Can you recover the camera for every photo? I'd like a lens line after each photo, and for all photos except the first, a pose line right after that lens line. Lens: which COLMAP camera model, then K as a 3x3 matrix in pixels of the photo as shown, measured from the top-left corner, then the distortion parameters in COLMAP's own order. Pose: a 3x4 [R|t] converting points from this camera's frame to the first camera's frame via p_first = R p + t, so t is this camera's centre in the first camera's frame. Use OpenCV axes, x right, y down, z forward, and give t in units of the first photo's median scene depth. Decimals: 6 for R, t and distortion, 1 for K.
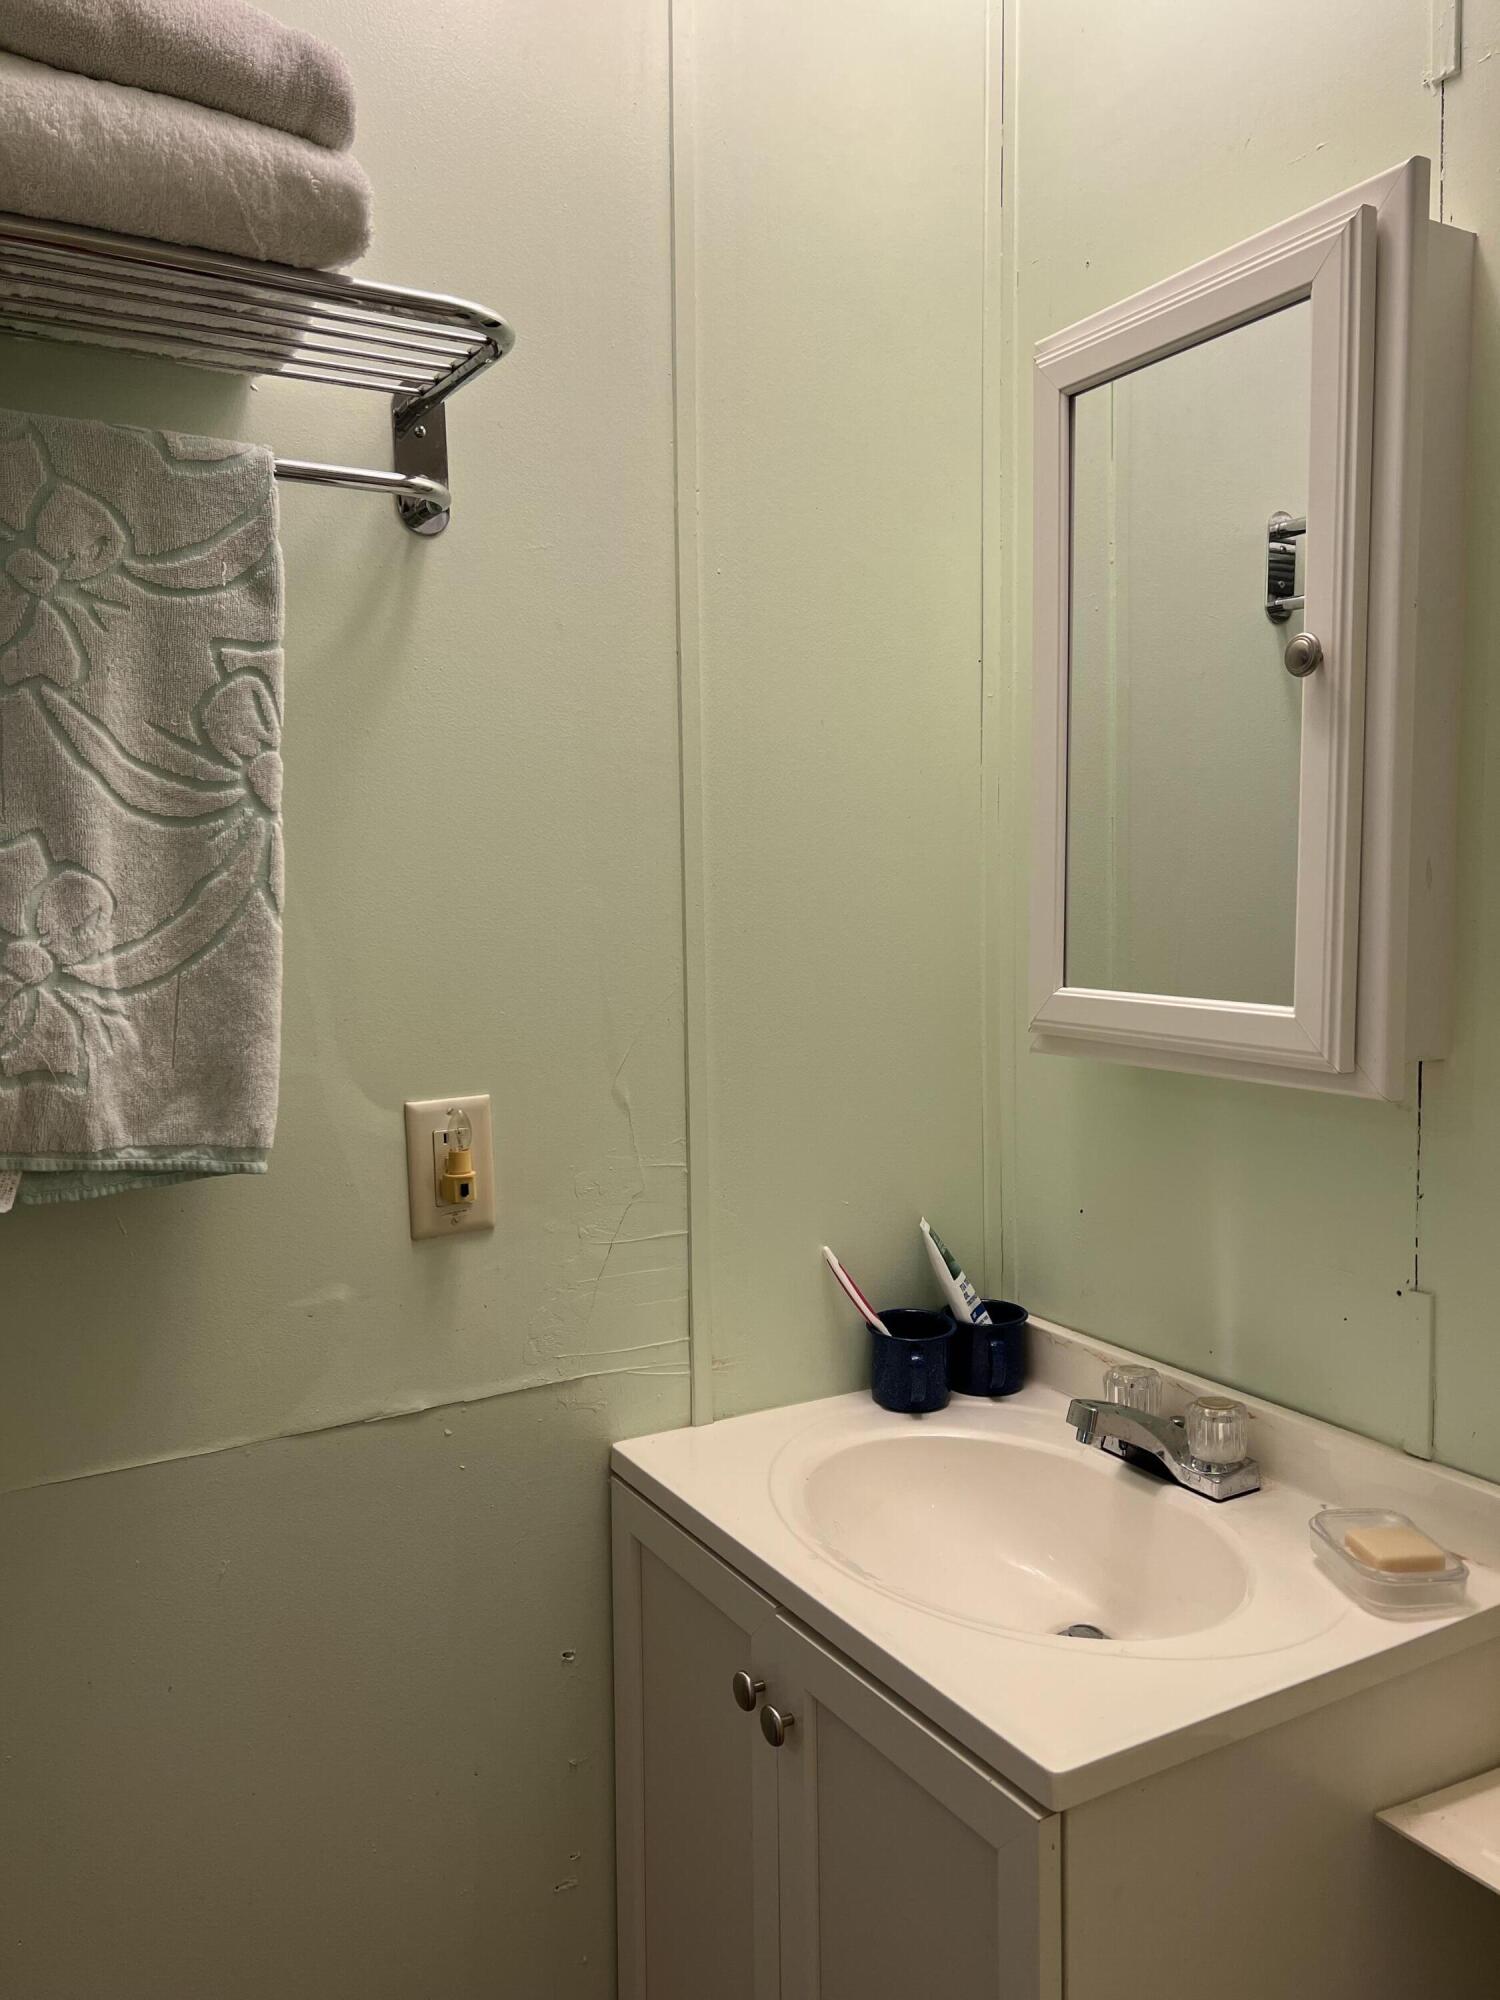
lens RADIAL K [[1500.6, 0, 750.0], [0, 1500.6, 1000.0], [0, 0, 1]] dist [0.036043, -0.048853]
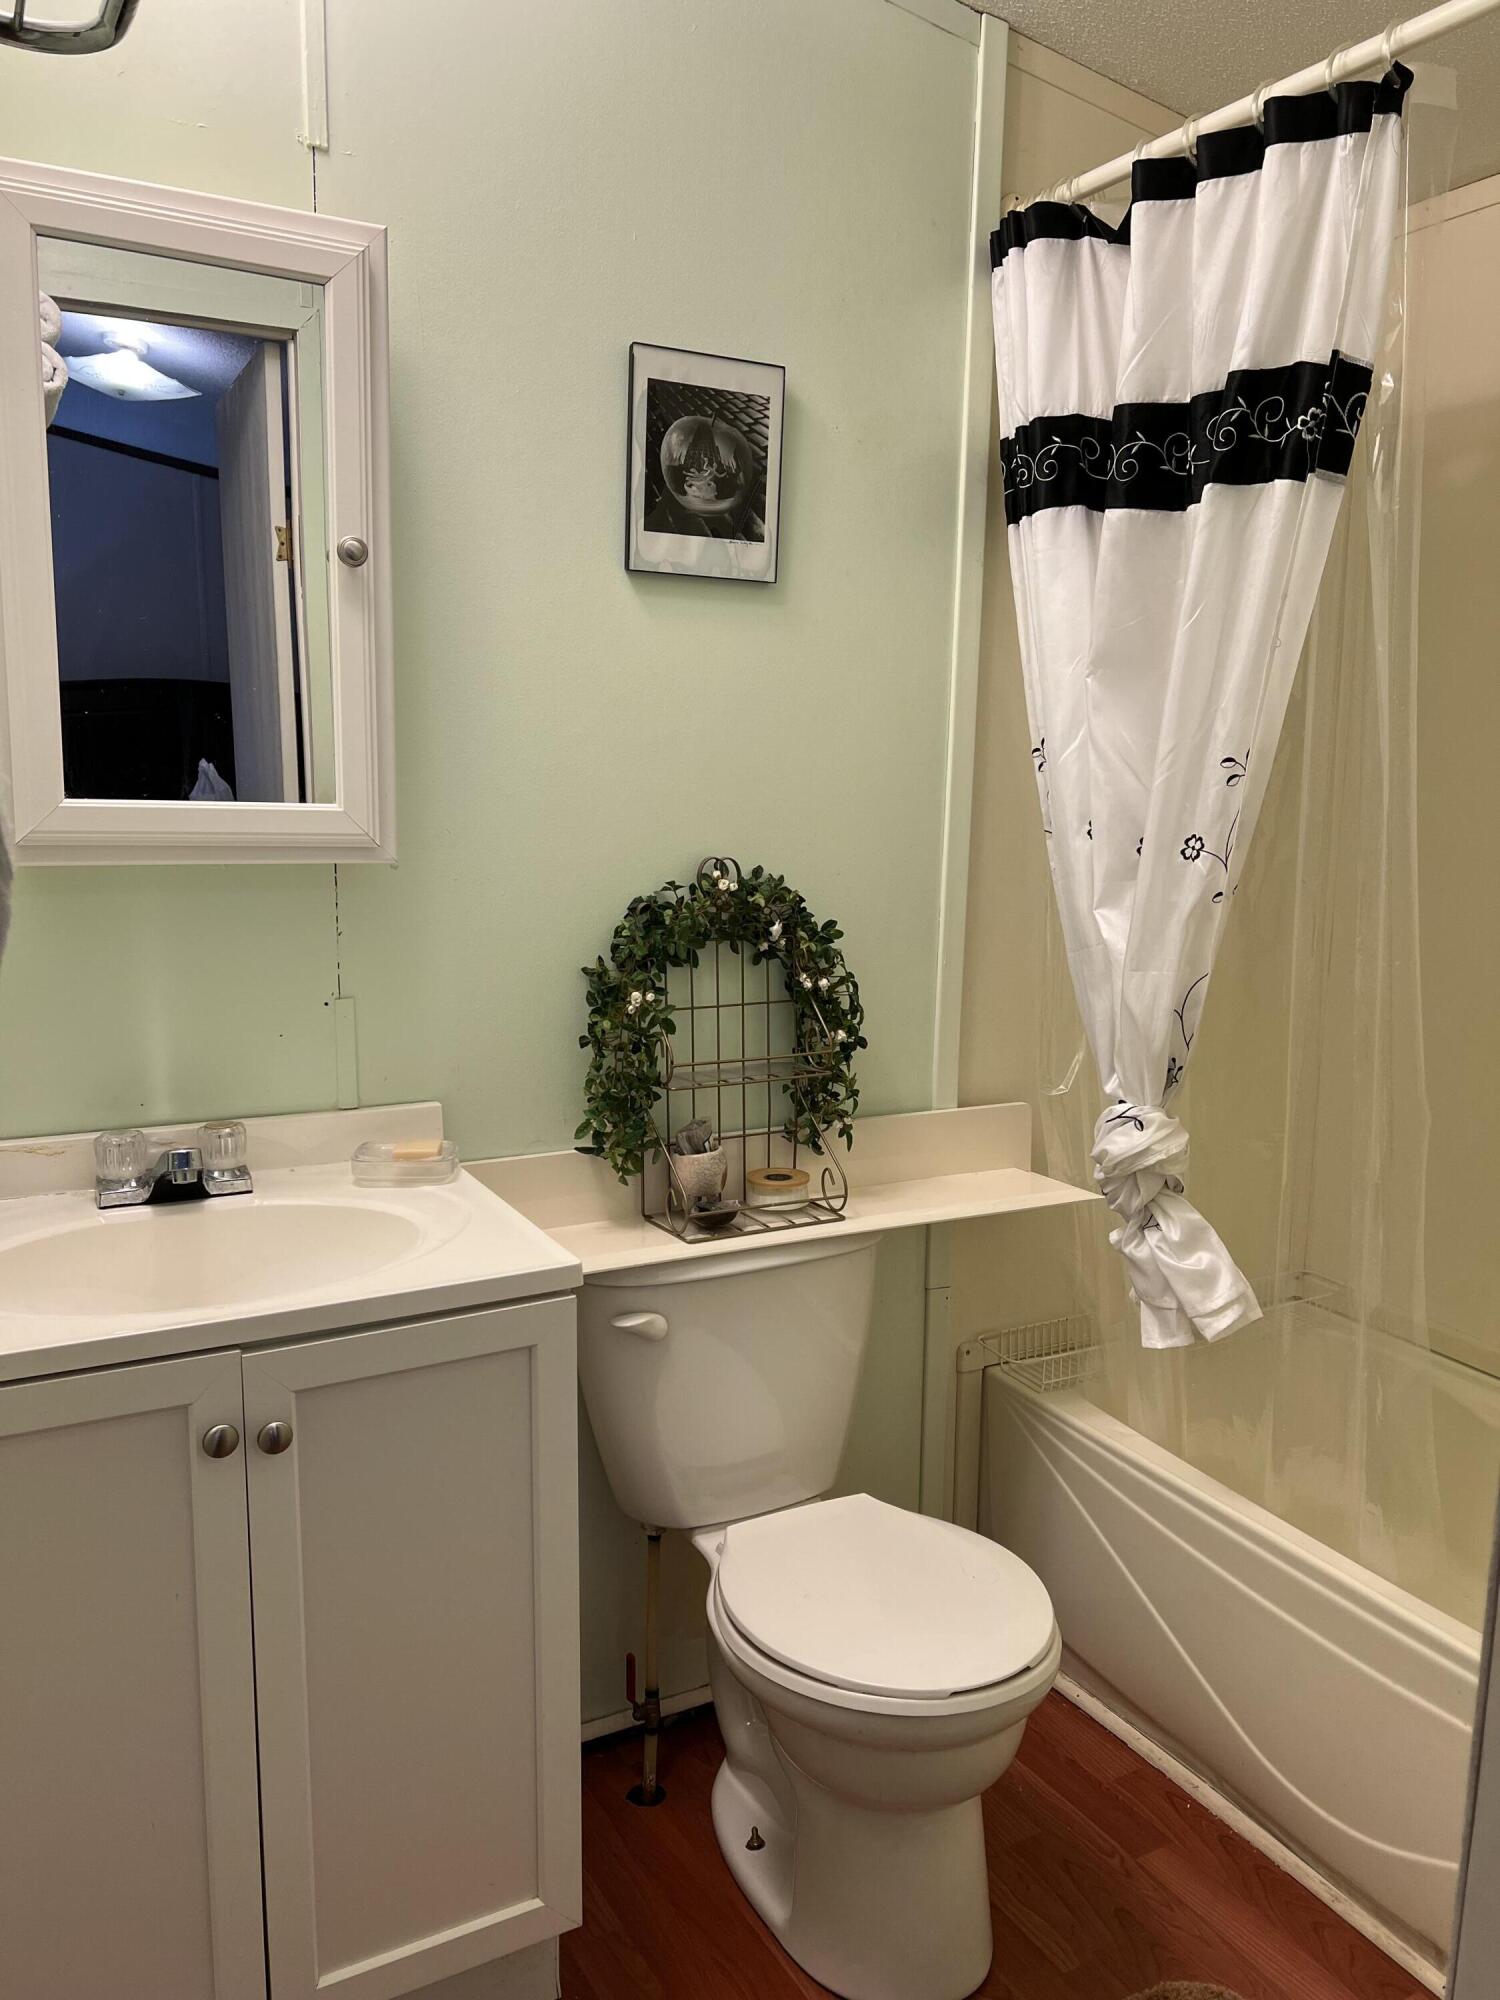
lens RADIAL K [[1500.6, 0, 750.0], [0, 1500.6, 1000.0], [0, 0, 1]] dist [0.036043, -0.048853]
pose [[0.031114, -0.139920, 0.989674, -1.003891], [0.052573, 0.989012, 0.138173, 0.011809], [-0.998132, 0.047731, 0.038129, 0.544282]]
